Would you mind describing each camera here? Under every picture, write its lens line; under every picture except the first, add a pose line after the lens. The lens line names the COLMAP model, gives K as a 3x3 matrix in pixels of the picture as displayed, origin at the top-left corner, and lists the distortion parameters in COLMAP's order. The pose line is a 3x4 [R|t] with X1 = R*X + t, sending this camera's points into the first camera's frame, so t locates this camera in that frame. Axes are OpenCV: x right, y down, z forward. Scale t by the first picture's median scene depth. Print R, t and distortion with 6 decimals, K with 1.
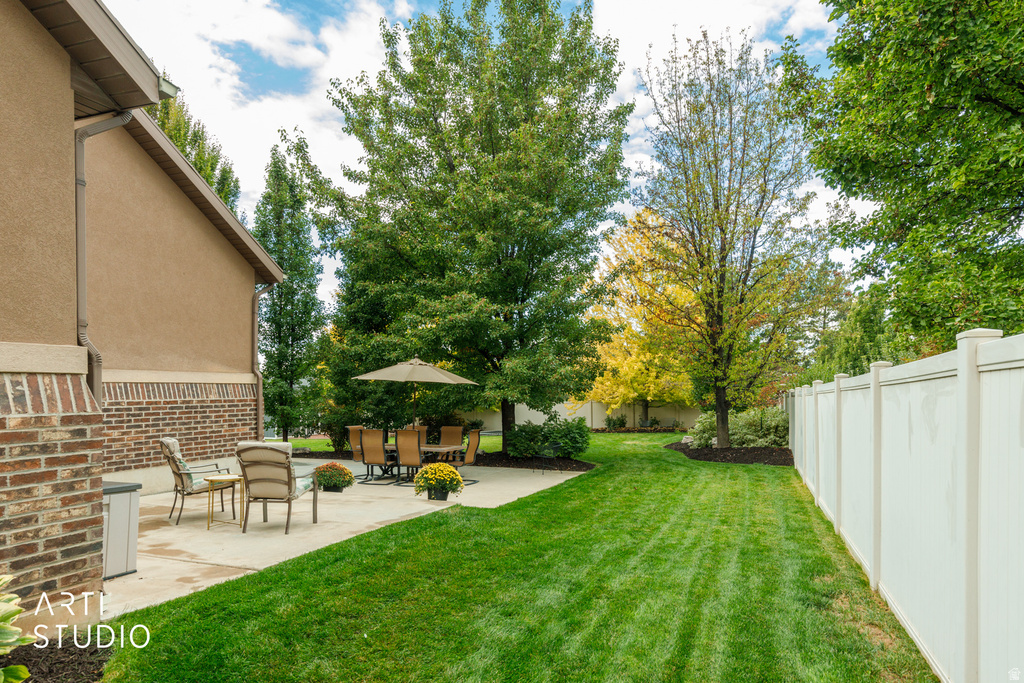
lens RADIAL K [[586.7, 0, 501.8], [0, 586.7, 401.9], [0, 0, 1]] dist [0.006666, -0.001043]
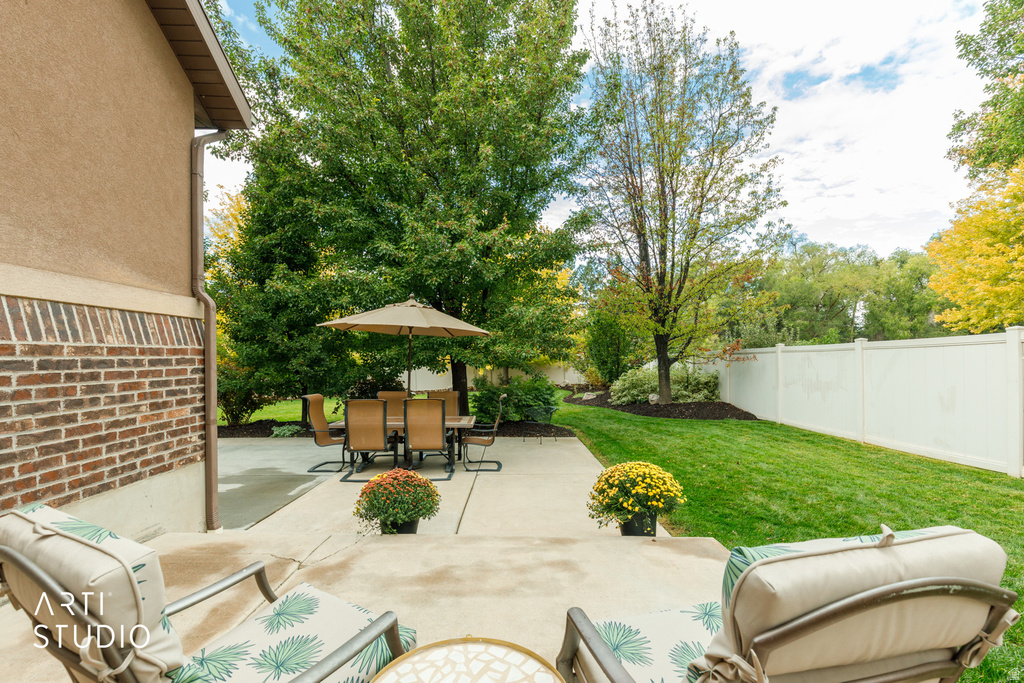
lens RADIAL K [[465.5, 0, 495.7], [0, 465.5, 368.2], [0, 0, 1]] dist [0.008636, -0.000974]
pose [[0.934493, -0.010459, 0.355827, -0.358273], [0.008750, 0.999941, 0.006412, 0.011661], [-0.355873, -0.002878, 0.934530, 0.594229]]
